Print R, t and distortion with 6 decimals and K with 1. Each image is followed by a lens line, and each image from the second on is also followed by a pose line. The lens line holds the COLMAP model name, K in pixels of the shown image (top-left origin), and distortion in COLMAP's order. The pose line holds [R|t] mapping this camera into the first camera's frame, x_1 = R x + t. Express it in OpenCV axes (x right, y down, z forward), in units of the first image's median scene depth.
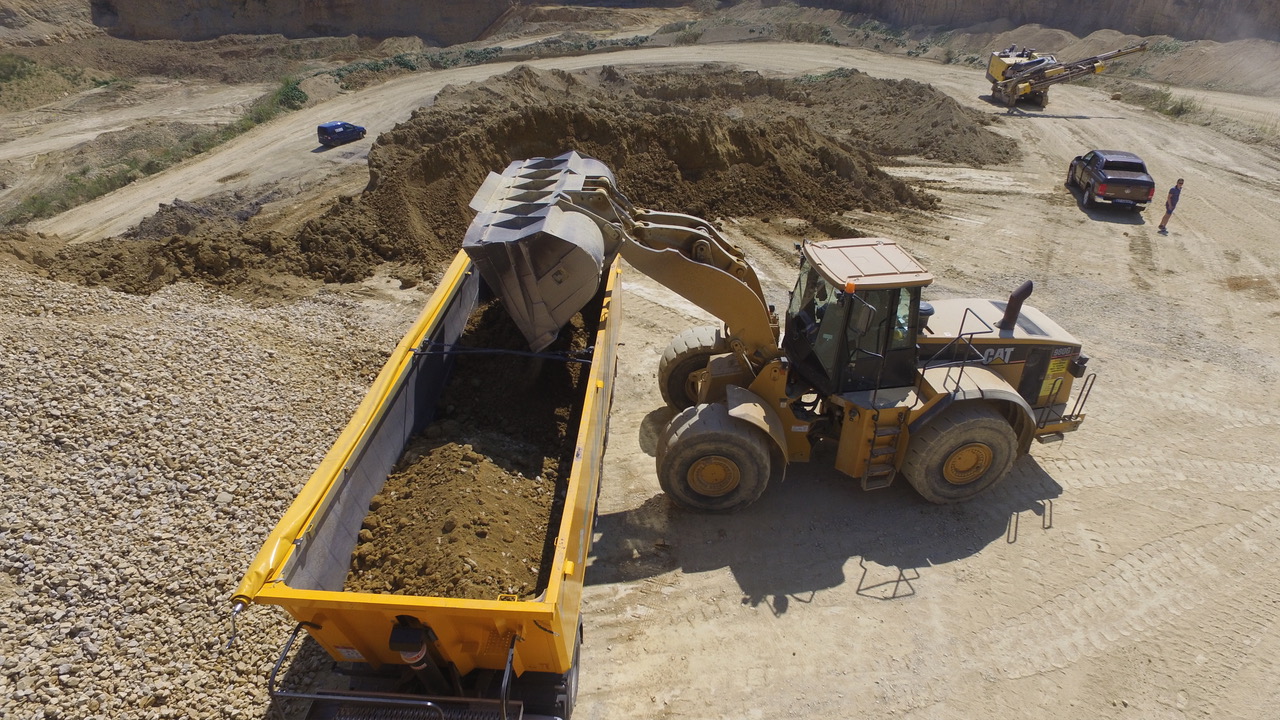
lens RADIAL K [[759.6, 0, 646.5], [0, 759.6, 359.8], [0, 0, 1]] dist [-0.012158, 0.017112]
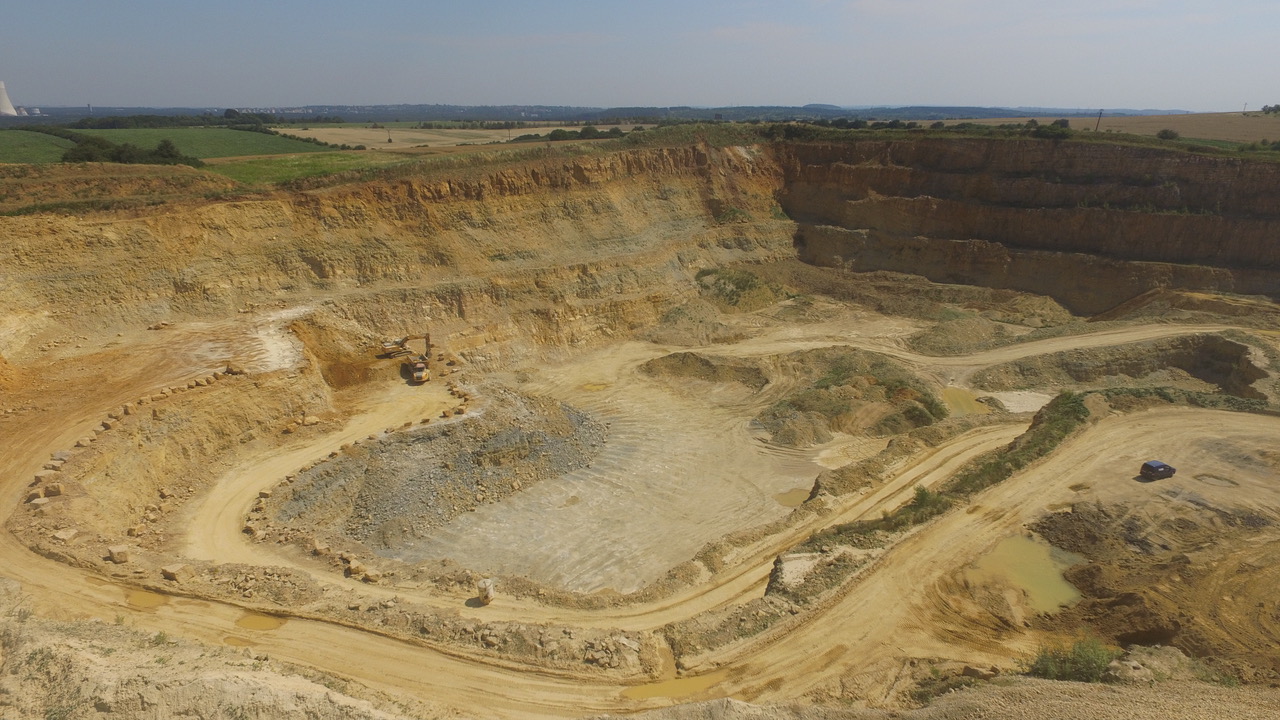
lens RADIAL K [[759.6, 0, 646.5], [0, 759.6, 359.8], [0, 0, 1]] dist [-0.012158, 0.017112]
pose [[0.799738, 0.209243, -0.562705, -0.340983], [-0.332761, 0.934639, -0.125385, -0.012397], [0.499690, 0.287521, 0.817093, -0.482757]]
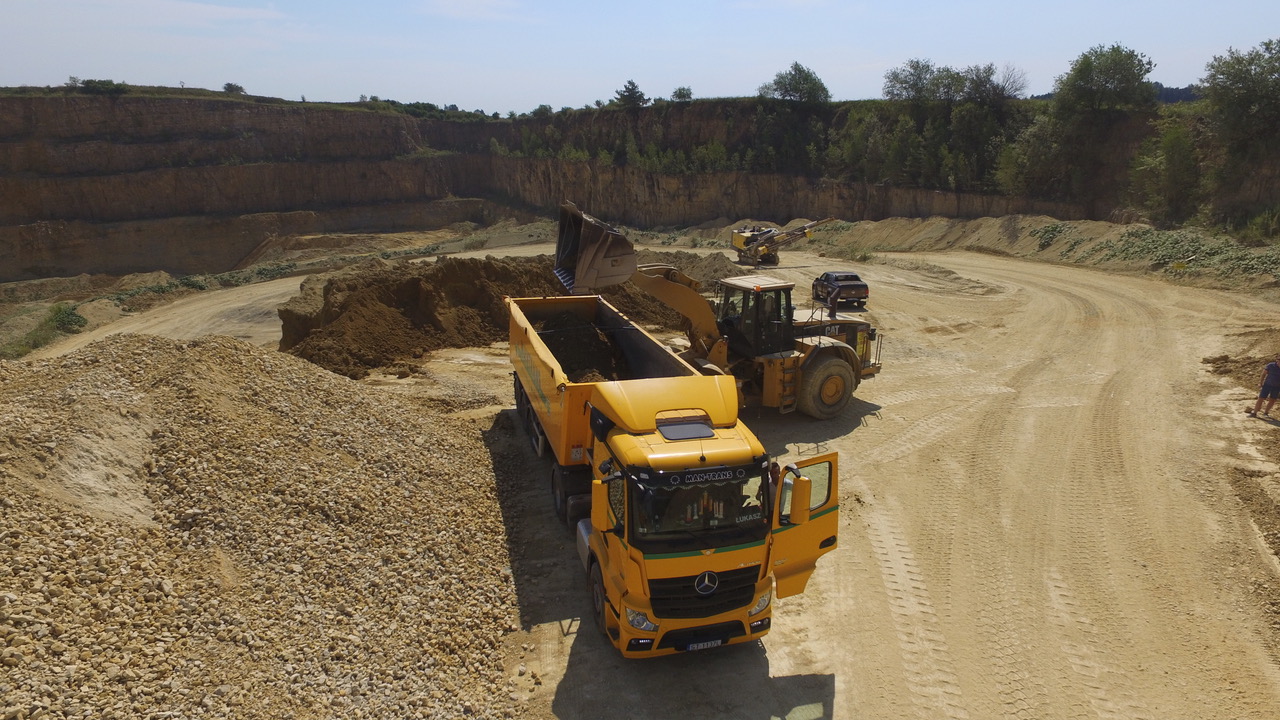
lens RADIAL K [[751.1, 0, 658.3], [0, 751.1, 365.4], [0, 0, 1]] dist [-0.016827, 0.017271]
pose [[0.940251, -0.107339, 0.323121, -0.075001], [0.186621, 0.956227, -0.225395, 0.059480], [-0.284784, 0.272228, 0.919125, -0.071861]]
